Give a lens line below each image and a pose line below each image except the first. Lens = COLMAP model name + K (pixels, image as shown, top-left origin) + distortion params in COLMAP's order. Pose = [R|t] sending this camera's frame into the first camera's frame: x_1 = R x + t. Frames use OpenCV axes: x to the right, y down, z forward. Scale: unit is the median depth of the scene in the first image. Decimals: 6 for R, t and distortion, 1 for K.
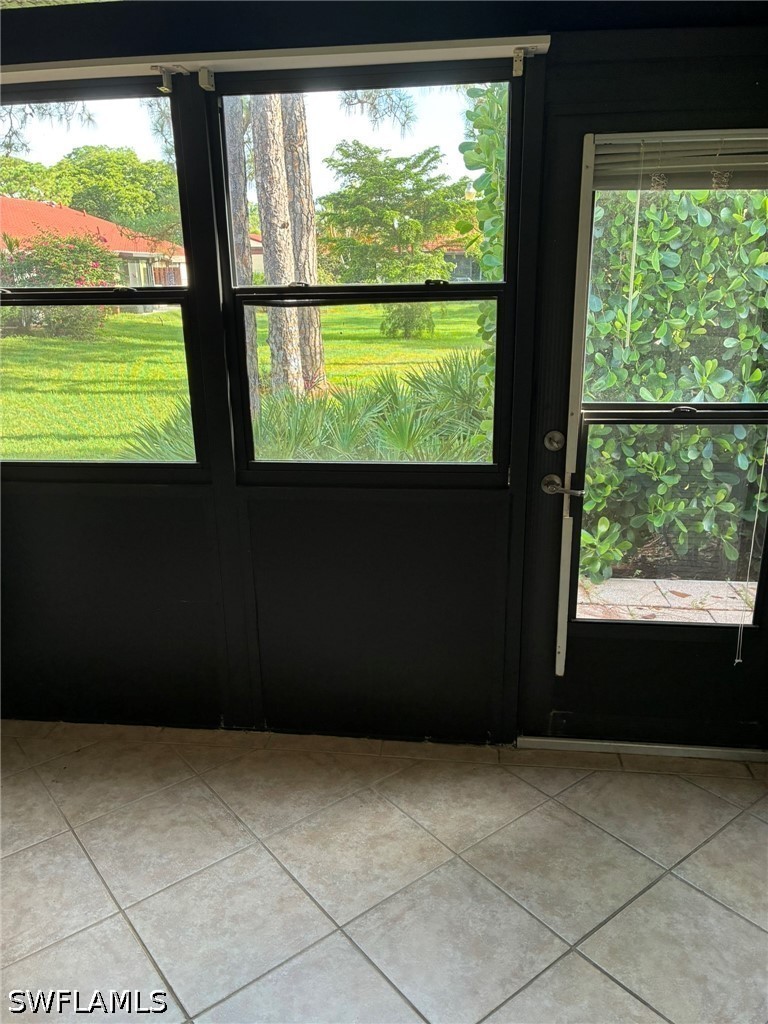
lens RADIAL K [[771.7, 0, 384.0], [0, 771.7, 512.0], [0, 0, 1]] dist [0.000071, -0.000343]
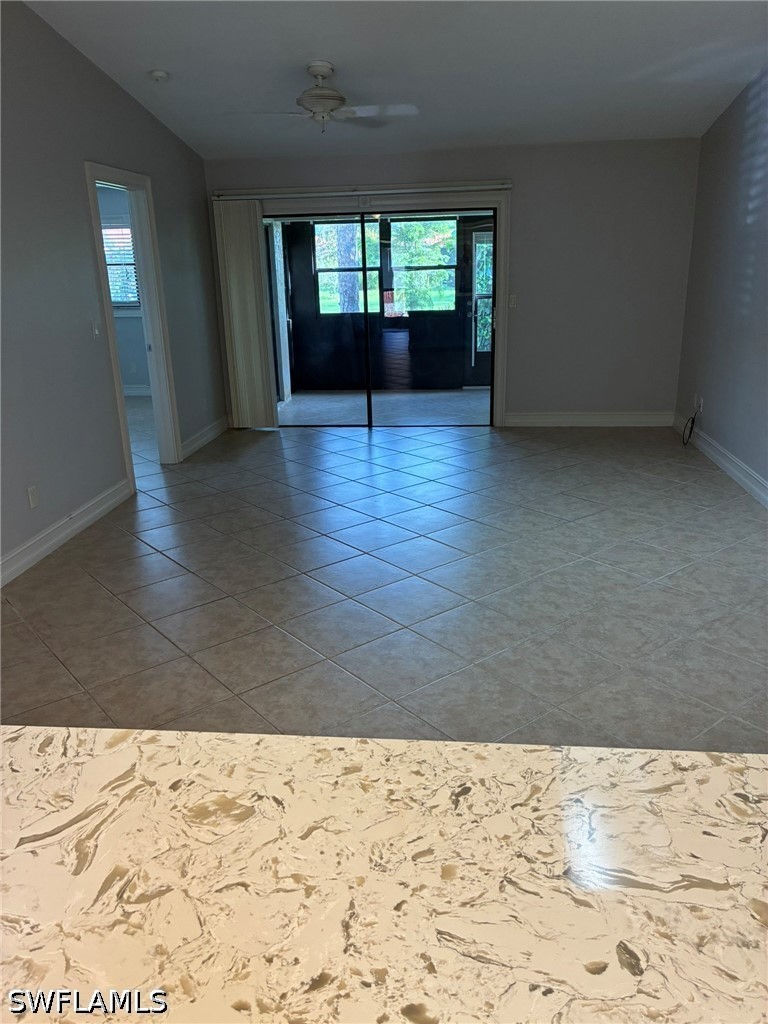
lens RADIAL K [[771.7, 0, 384.0], [0, 771.7, 512.0], [0, 0, 1]] dist [0.000071, -0.000343]
pose [[0.994601, -0.046153, 0.092945, -0.674206], [0.044297, 0.998778, 0.021934, 0.918967], [-0.093843, -0.017699, 0.995430, -3.107318]]
